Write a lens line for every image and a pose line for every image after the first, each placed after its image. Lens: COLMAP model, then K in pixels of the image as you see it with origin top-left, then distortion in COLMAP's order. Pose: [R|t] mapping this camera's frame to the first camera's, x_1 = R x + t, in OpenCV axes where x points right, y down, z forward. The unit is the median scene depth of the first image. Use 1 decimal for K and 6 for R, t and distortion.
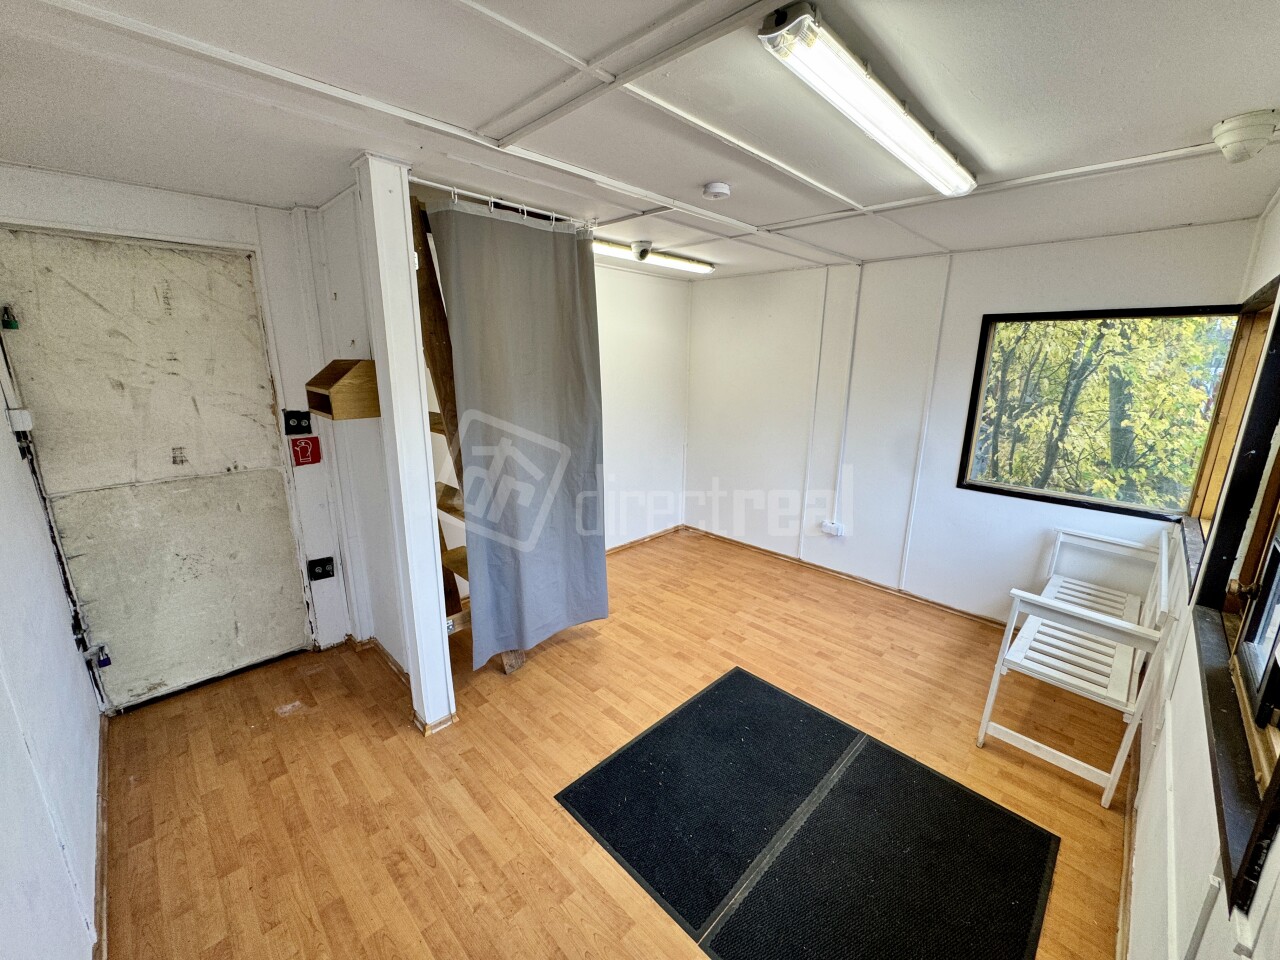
lens RADIAL K [[510.4, 0, 640.0], [0, 510.4, 480.0], [0, 0, 1]] dist [-0.004069, 0.000153]
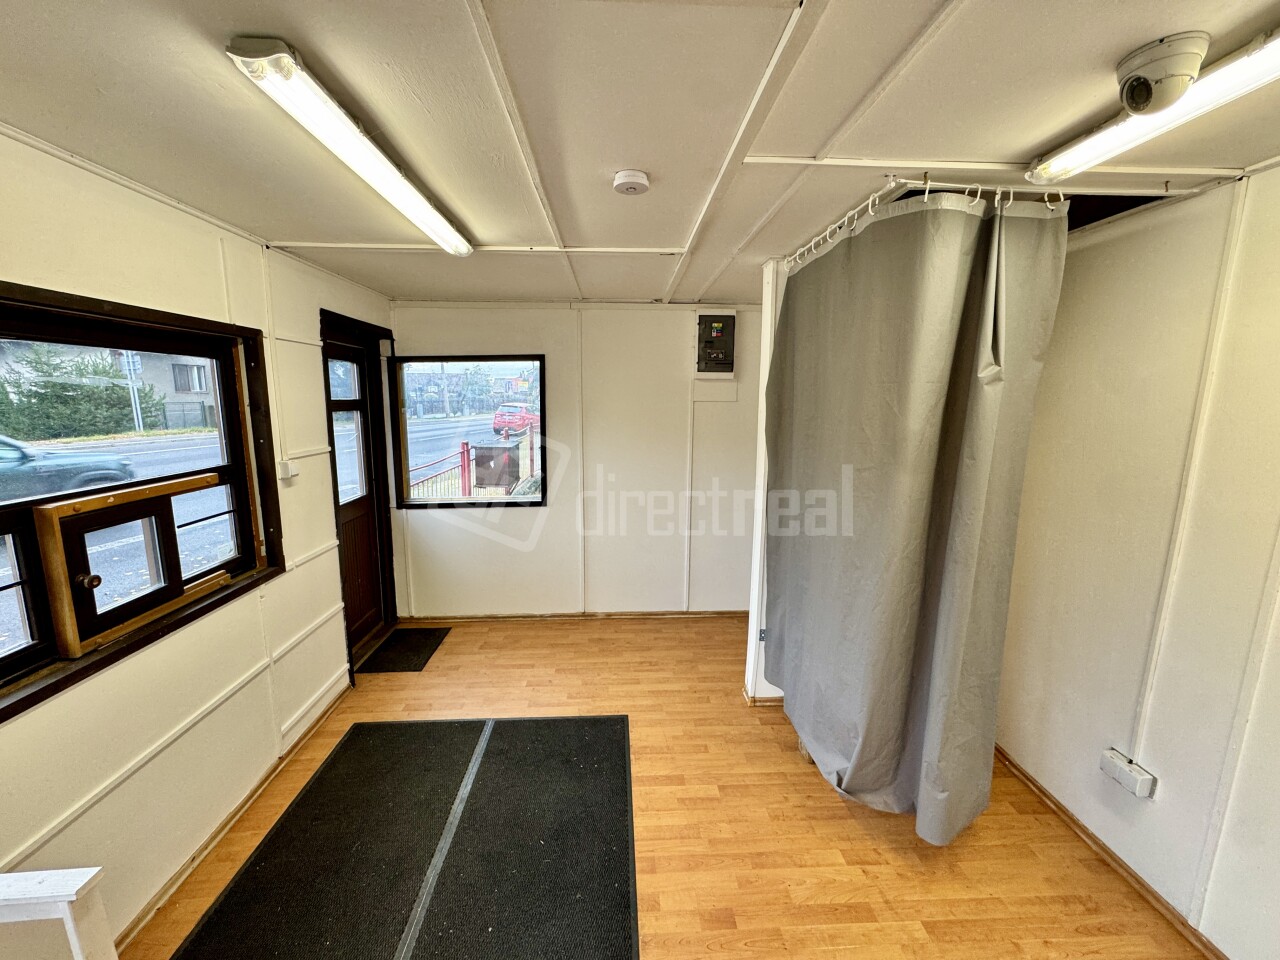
lens RADIAL K [[510.4, 0, 640.0], [0, 510.4, 480.0], [0, 0, 1]] dist [-0.004069, 0.000153]
pose [[-0.671881, 0.102218, -0.733572, 0.601132], [-0.192460, 0.932314, 0.306186, -0.314203], [0.715217, 0.346903, -0.606731, 1.312206]]
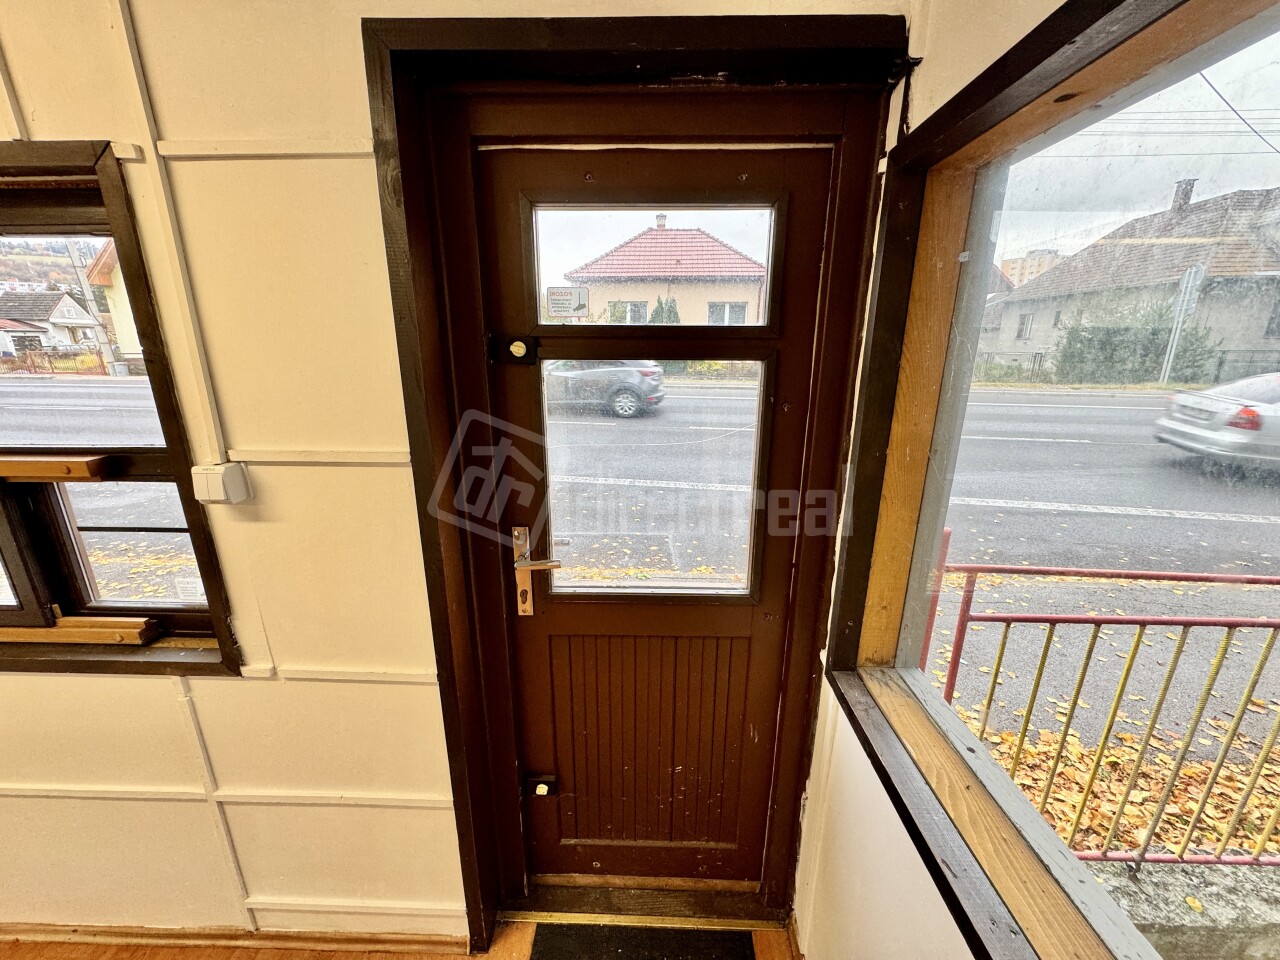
lens RADIAL K [[510.4, 0, 640.0], [0, 510.4, 480.0], [0, 0, 1]] dist [-0.004069, 0.000153]
pose [[-0.687062, -0.208592, 0.696014, -0.189287], [0.162714, 0.889409, 0.427173, -0.038598], [-0.708146, 0.406745, -0.577138, 0.246789]]
